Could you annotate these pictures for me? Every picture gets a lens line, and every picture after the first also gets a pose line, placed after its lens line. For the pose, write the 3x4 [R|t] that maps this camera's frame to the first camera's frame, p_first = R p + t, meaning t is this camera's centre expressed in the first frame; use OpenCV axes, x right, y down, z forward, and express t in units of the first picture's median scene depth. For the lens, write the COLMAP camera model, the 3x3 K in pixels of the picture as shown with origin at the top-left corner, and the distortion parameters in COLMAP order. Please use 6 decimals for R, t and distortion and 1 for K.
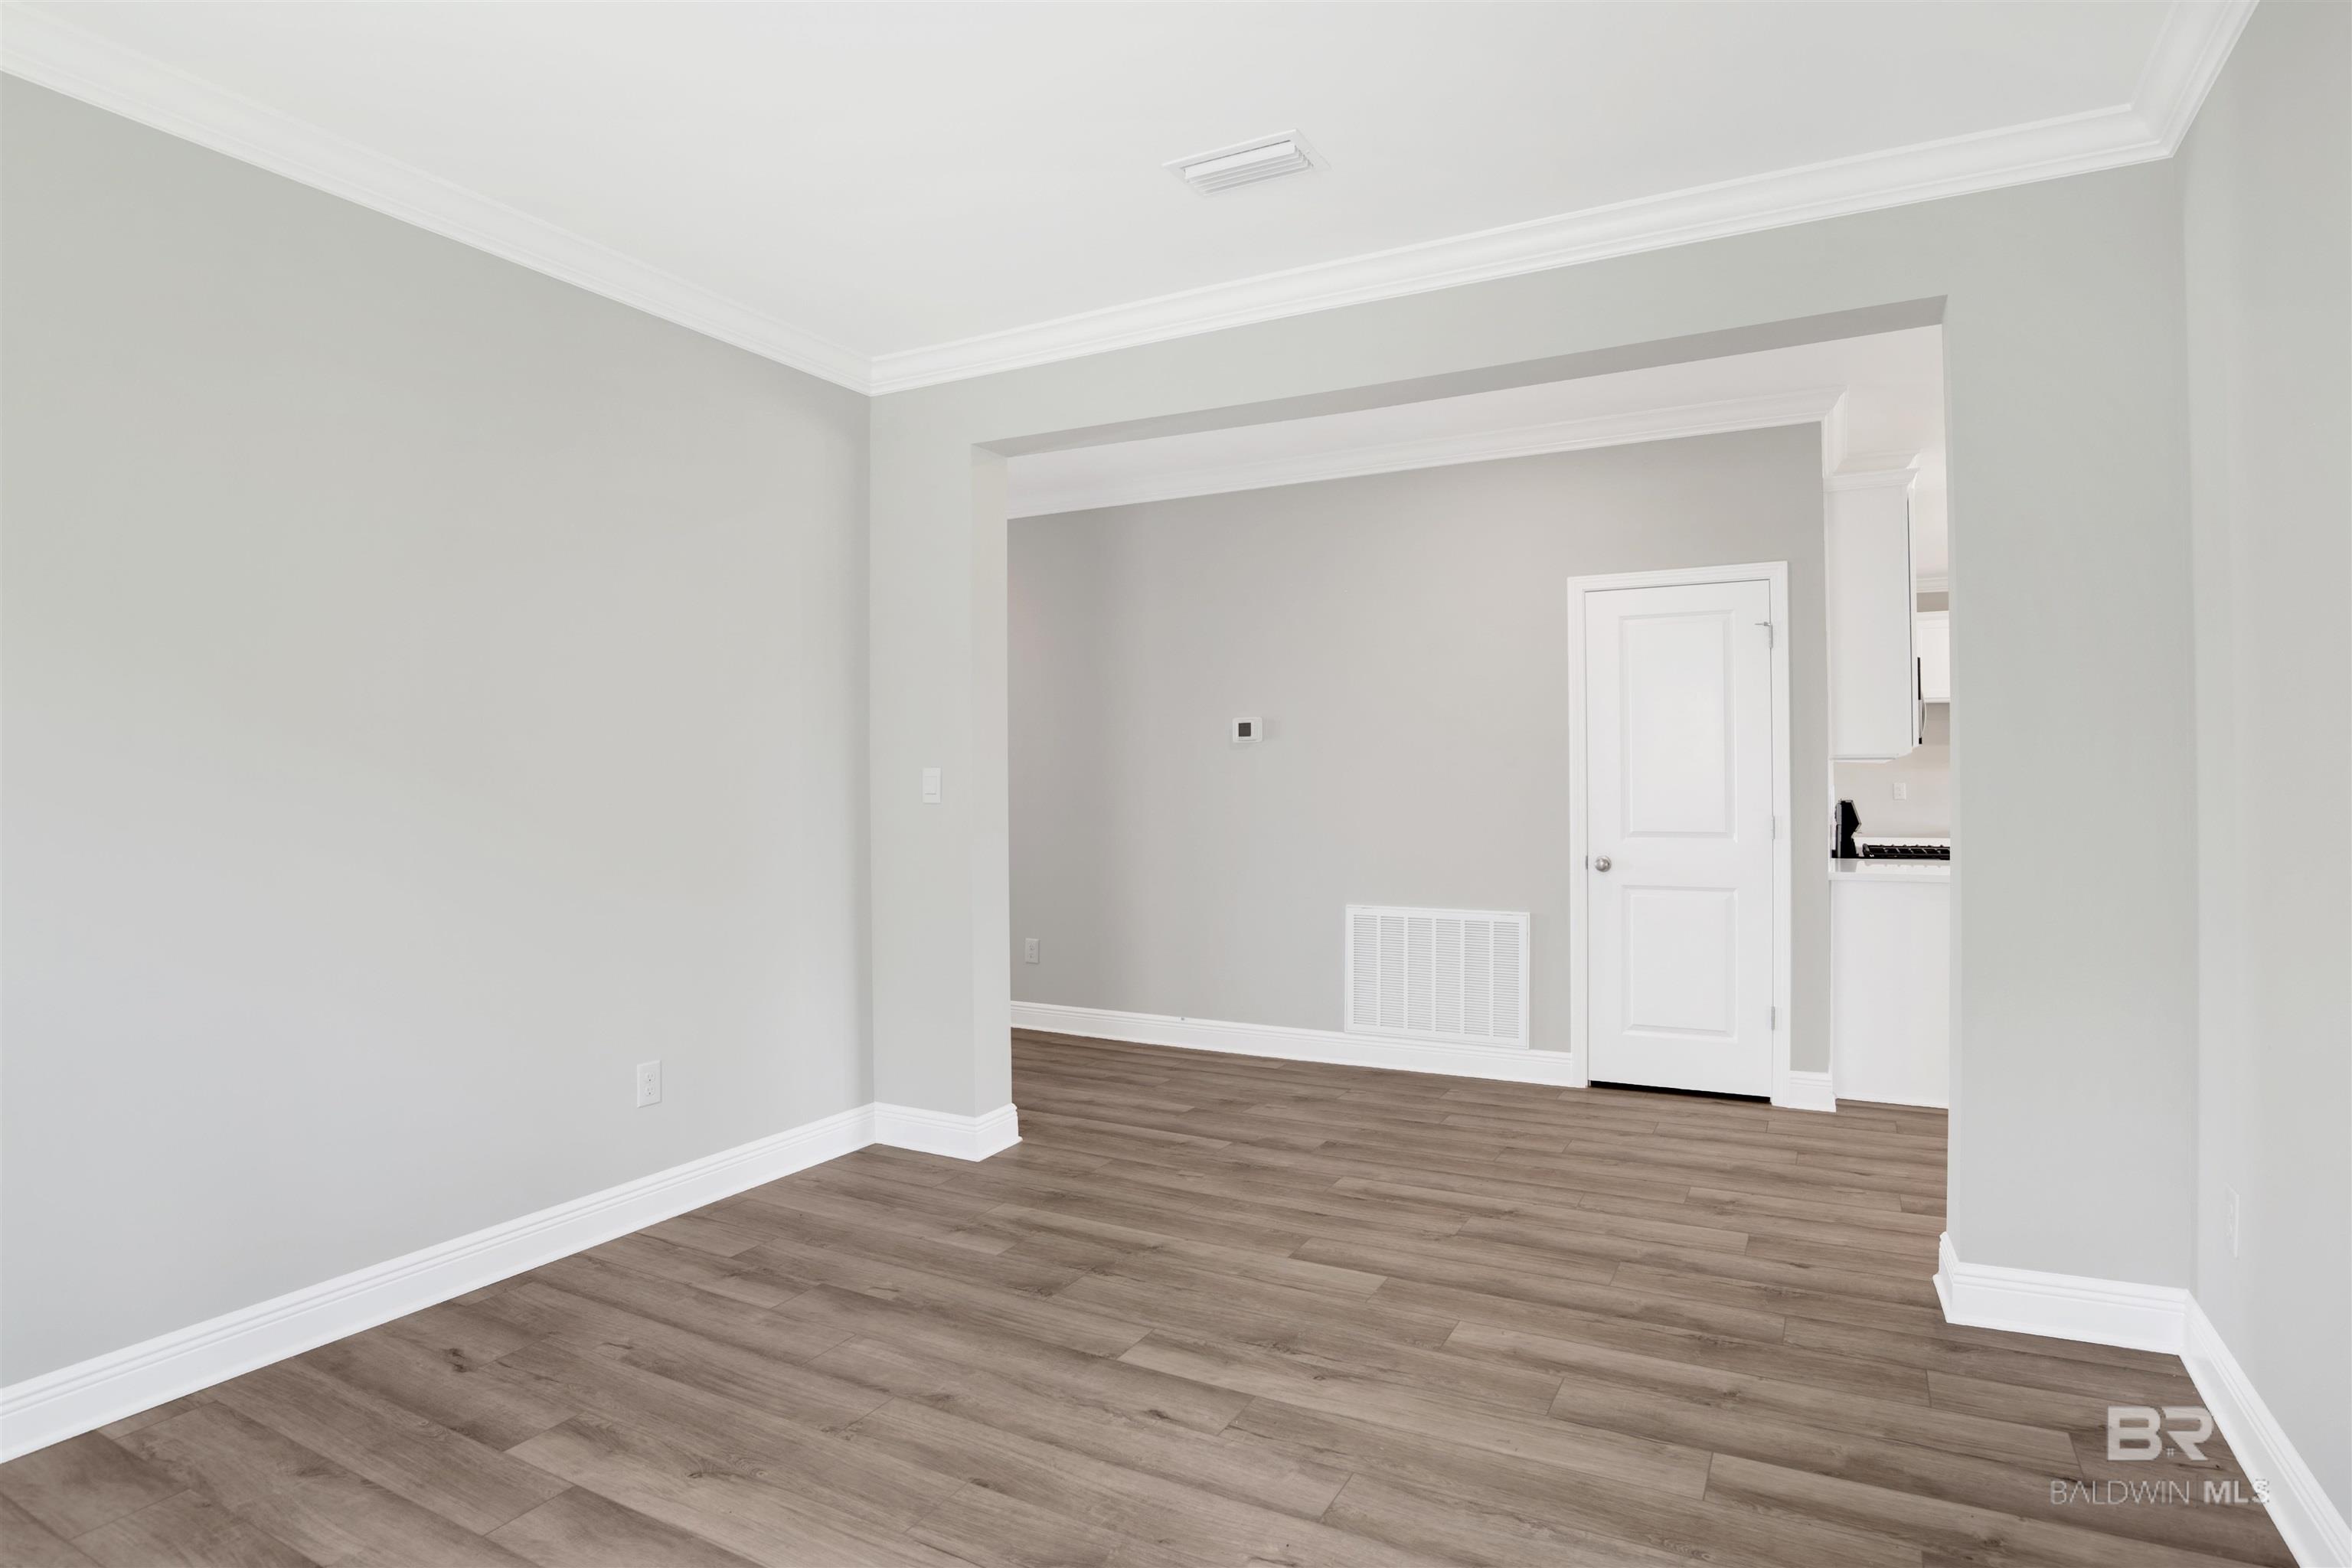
lens RADIAL K [[1215.0, 0, 1188.6], [0, 1215.0, 773.1], [0, 0, 1]] dist [-0.072389, 0.026012]
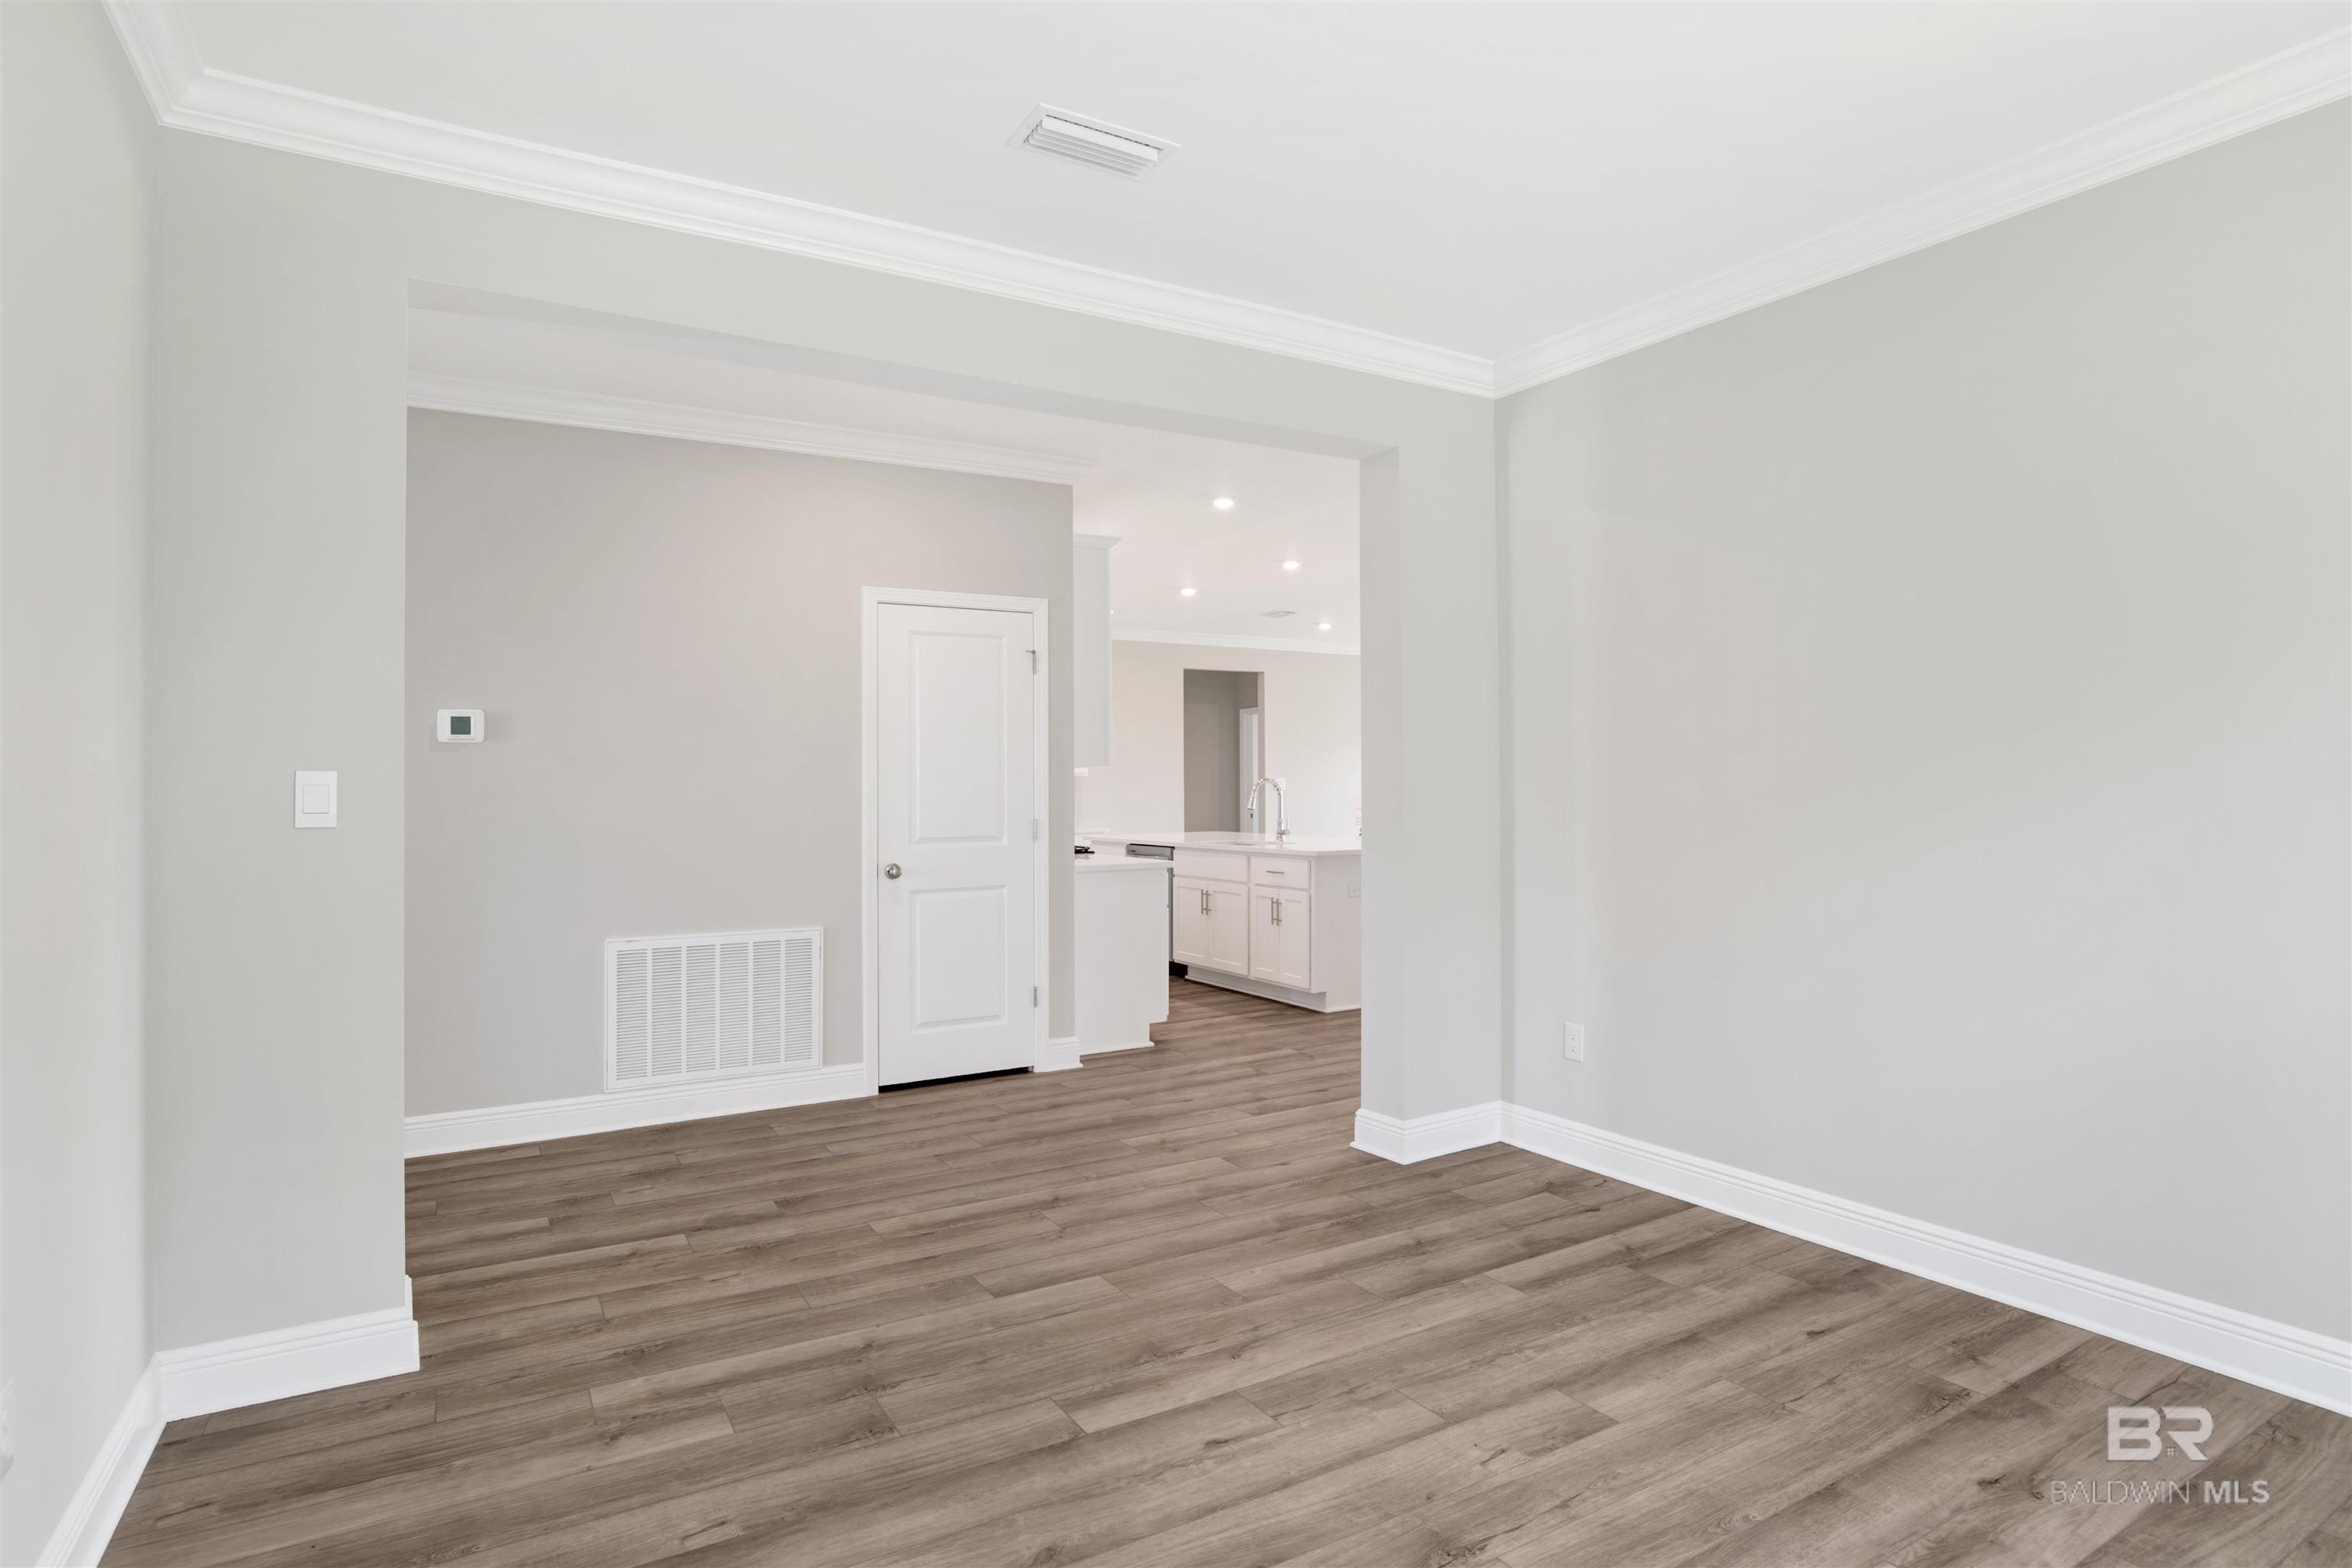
lens RADIAL K [[1239.5, 0, 1185.0], [0, 1239.5, 777.6], [0, 0, 1]] dist [-0.061815, 0.028464]
pose [[0.524924, 0.003627, 0.851142, -0.581137], [0.003269, 0.999975, -0.006277, 0.004925], [-0.851143, 0.006077, 0.524899, 0.332131]]
